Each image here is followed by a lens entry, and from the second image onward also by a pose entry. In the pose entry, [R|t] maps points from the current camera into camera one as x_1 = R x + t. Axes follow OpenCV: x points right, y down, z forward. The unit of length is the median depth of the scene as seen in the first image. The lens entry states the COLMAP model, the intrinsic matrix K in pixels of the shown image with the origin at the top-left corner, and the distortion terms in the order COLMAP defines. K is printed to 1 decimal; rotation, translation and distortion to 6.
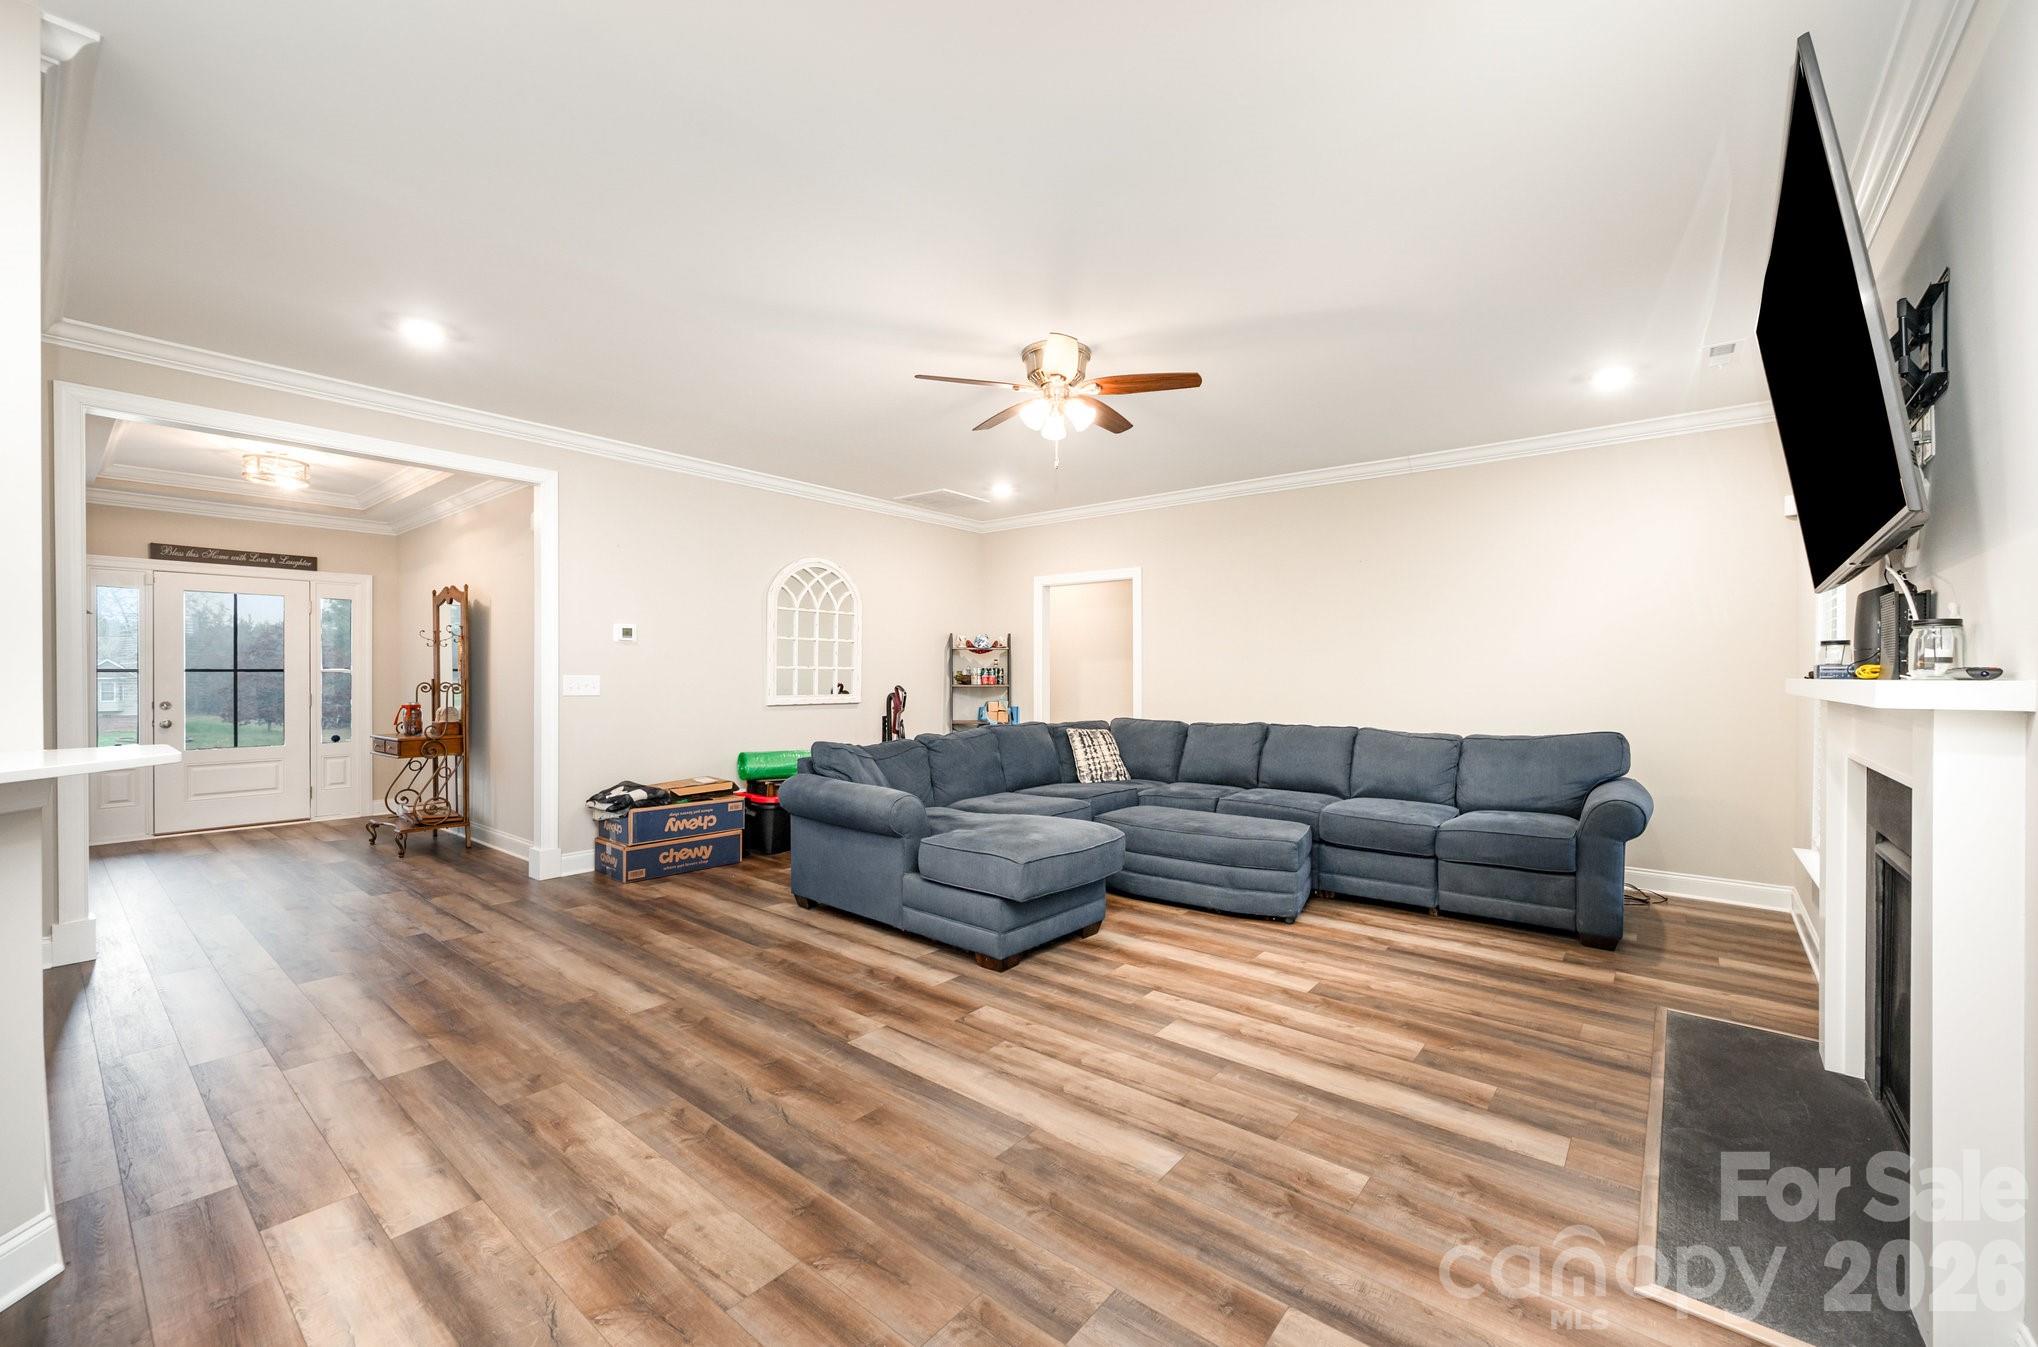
lens RADIAL K [[821.1, 0, 1020.1], [0, 821.1, 672.3], [0, 0, 1]] dist [0.002365, 0.000113]
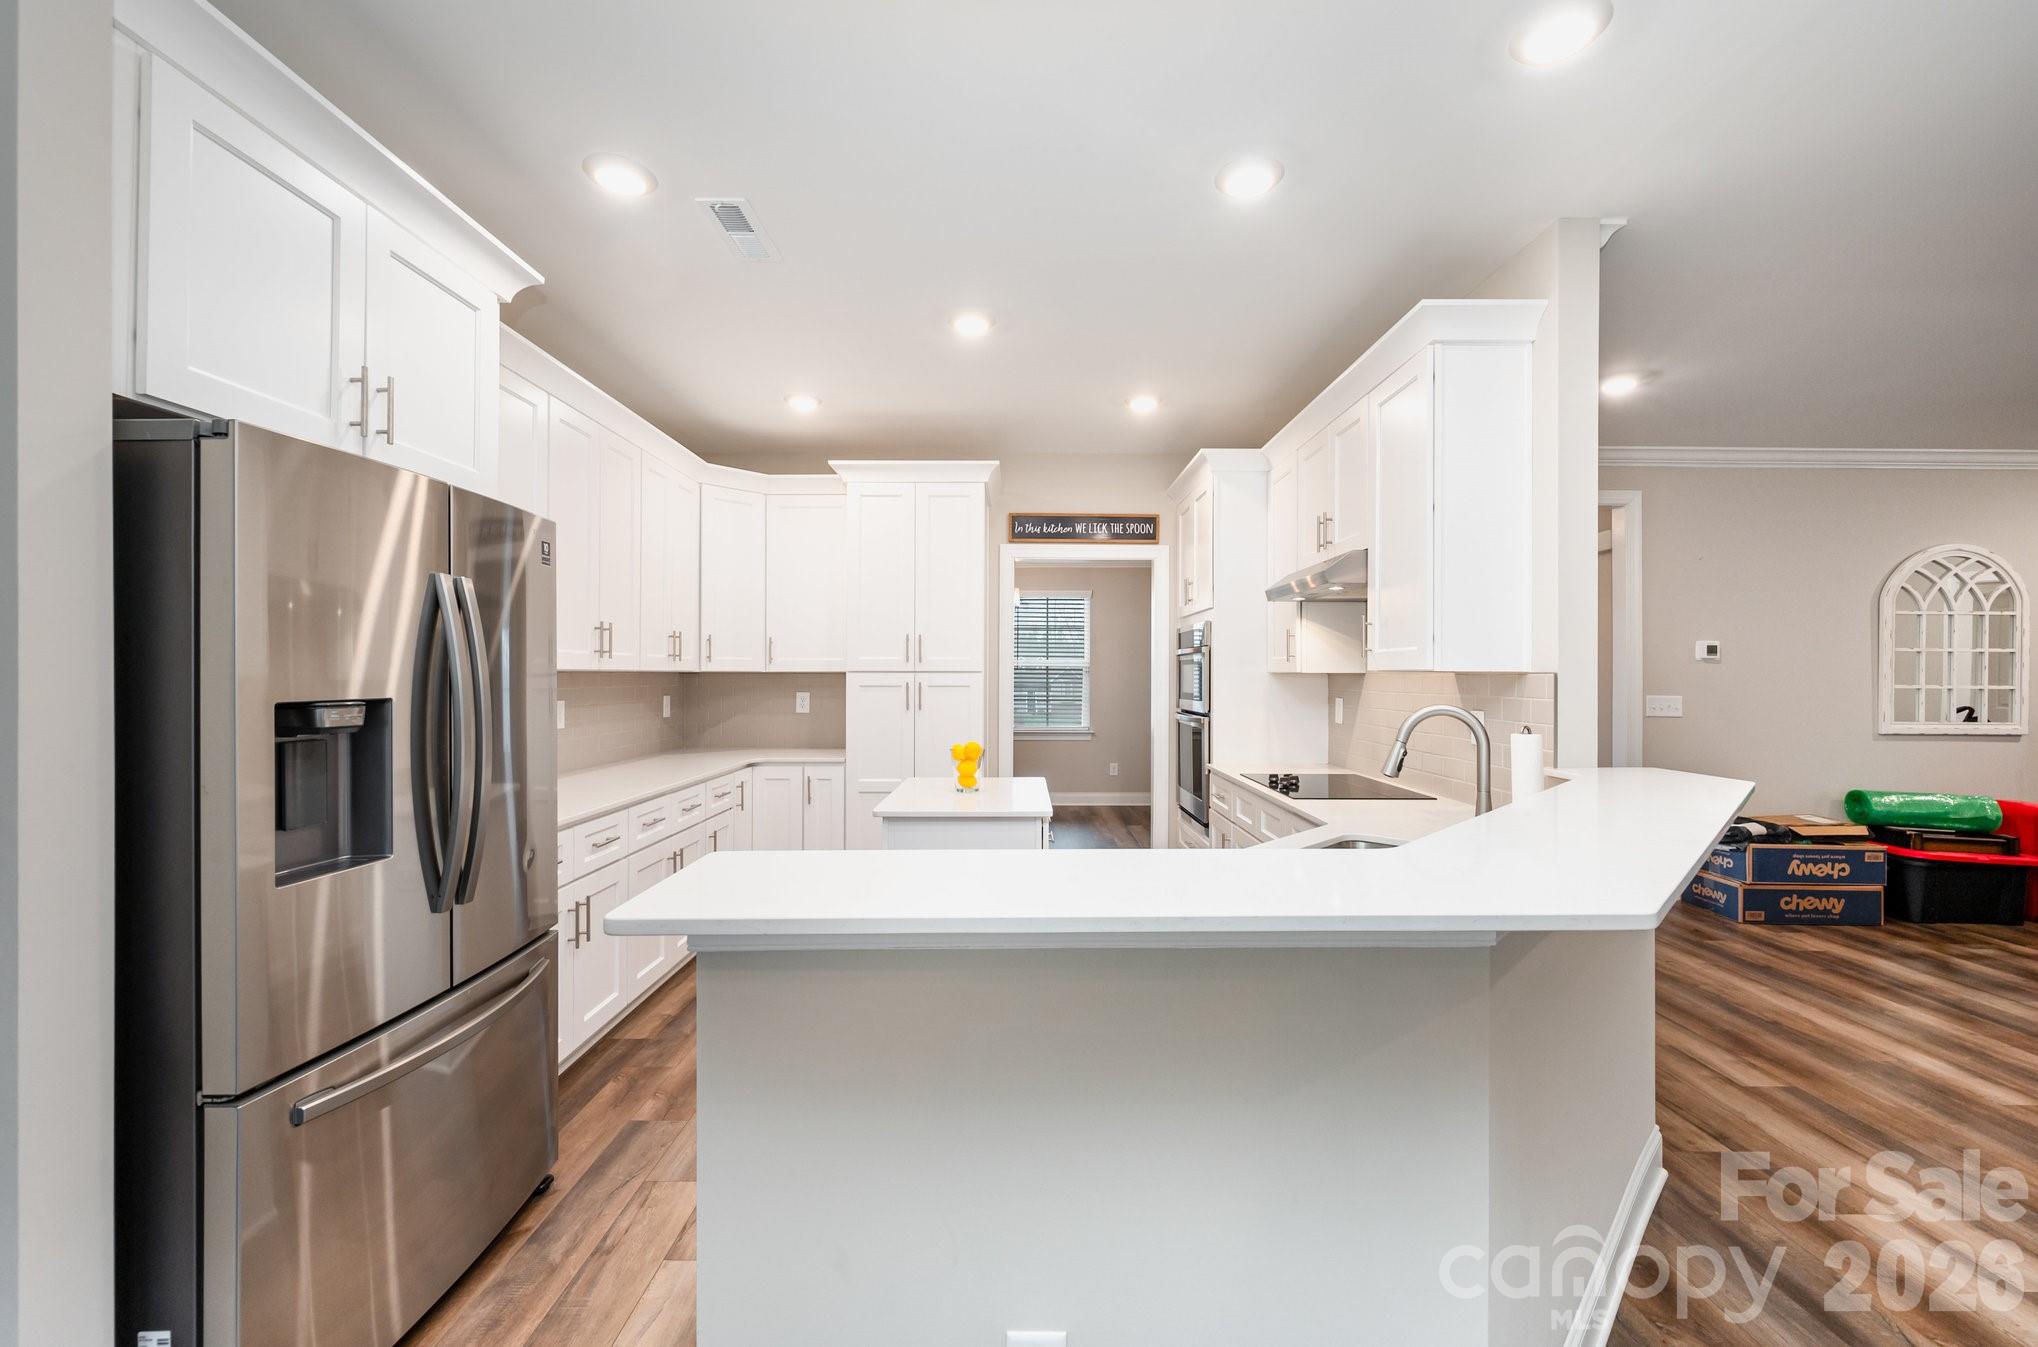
lens RADIAL K [[821.1, 0, 1023.1], [0, 821.1, 678.6], [0, 0, 1]] dist [0.002365, 0.000113]
pose [[0.641979, 0.002616, -0.766717, -0.272873], [-0.001994, 0.999996, 0.001743, -0.016476], [0.766719, 0.000410, 0.641982, -0.197255]]
